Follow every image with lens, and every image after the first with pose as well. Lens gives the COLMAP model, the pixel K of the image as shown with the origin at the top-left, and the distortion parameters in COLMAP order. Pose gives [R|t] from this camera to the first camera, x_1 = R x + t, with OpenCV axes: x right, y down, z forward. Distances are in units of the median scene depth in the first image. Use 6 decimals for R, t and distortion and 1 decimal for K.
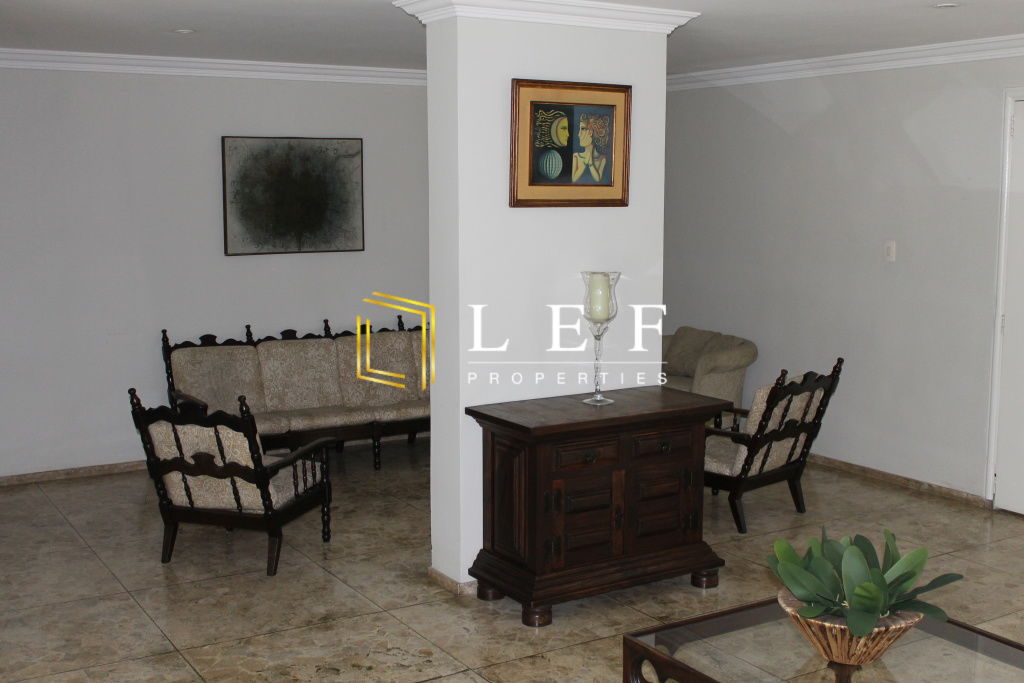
lens RADIAL K [[1193.3, 0, 512.0], [0, 1193.3, 341.5], [0, 0, 1]] dist [-0.078278, 0.000519]
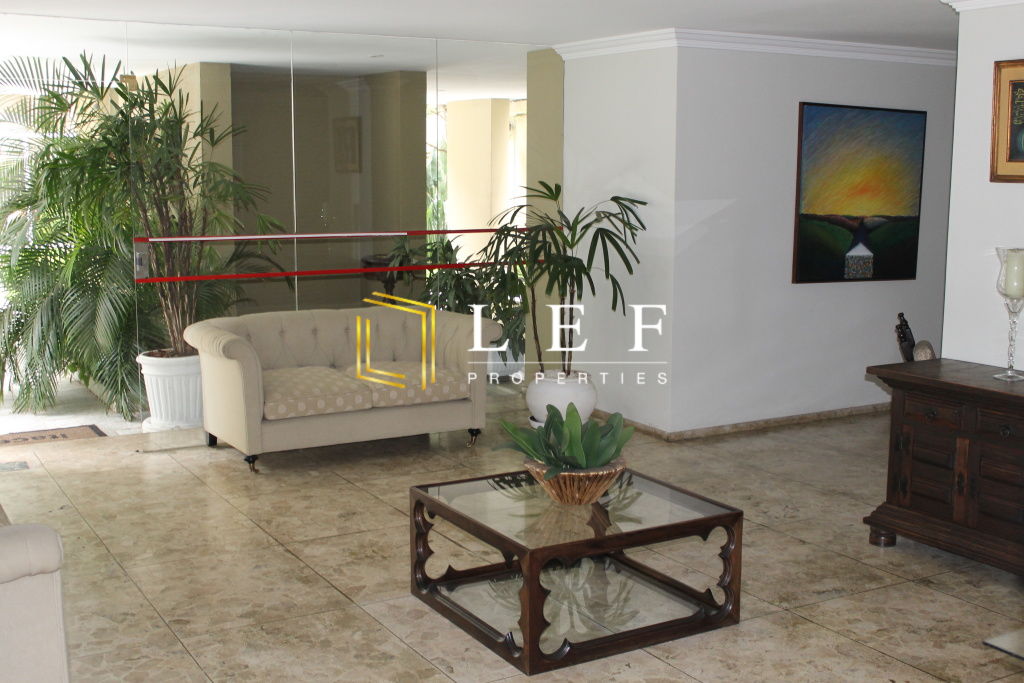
lens RADIAL K [[1193.3, 0, 512.0], [0, 1193.3, 341.5], [0, 0, 1]] dist [-0.078278, 0.000519]
pose [[-0.017144, 0.145229, -0.989249, 1.083941], [-0.127773, 0.980965, 0.146228, -0.072415], [0.991655, 0.128907, 0.001739, 0.597766]]
